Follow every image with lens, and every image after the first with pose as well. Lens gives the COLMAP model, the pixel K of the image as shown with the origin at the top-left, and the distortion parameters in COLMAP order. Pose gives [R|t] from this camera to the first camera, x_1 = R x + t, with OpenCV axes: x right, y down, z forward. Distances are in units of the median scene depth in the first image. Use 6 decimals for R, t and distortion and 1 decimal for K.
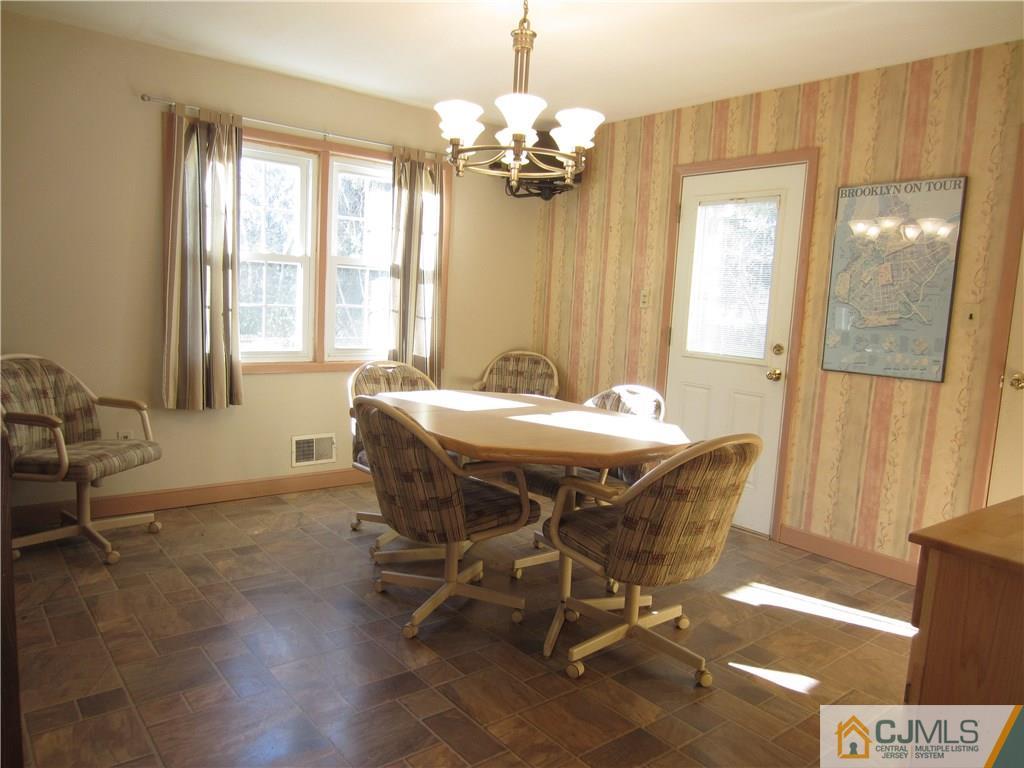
lens RADIAL K [[729.2, 0, 513.1], [0, 729.2, 383.3], [0, 0, 1]] dist [-0.009235, -0.000915]
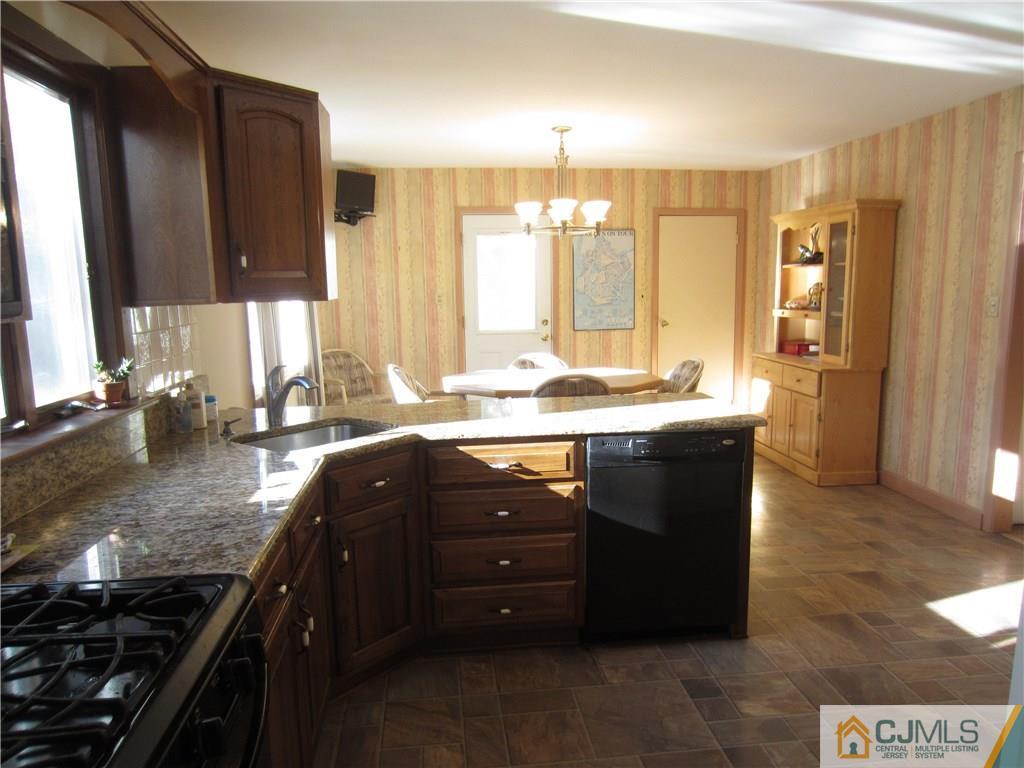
lens RADIAL K [[729.2, 0, 514.2], [0, 729.2, 387.6], [0, 0, 1]] dist [-0.009235, -0.000915]
pose [[0.545679, -0.185086, 0.817299, -1.041693], [0.140512, 0.981704, 0.128503, -0.118989], [-0.826130, 0.044719, 0.561702, 0.095170]]
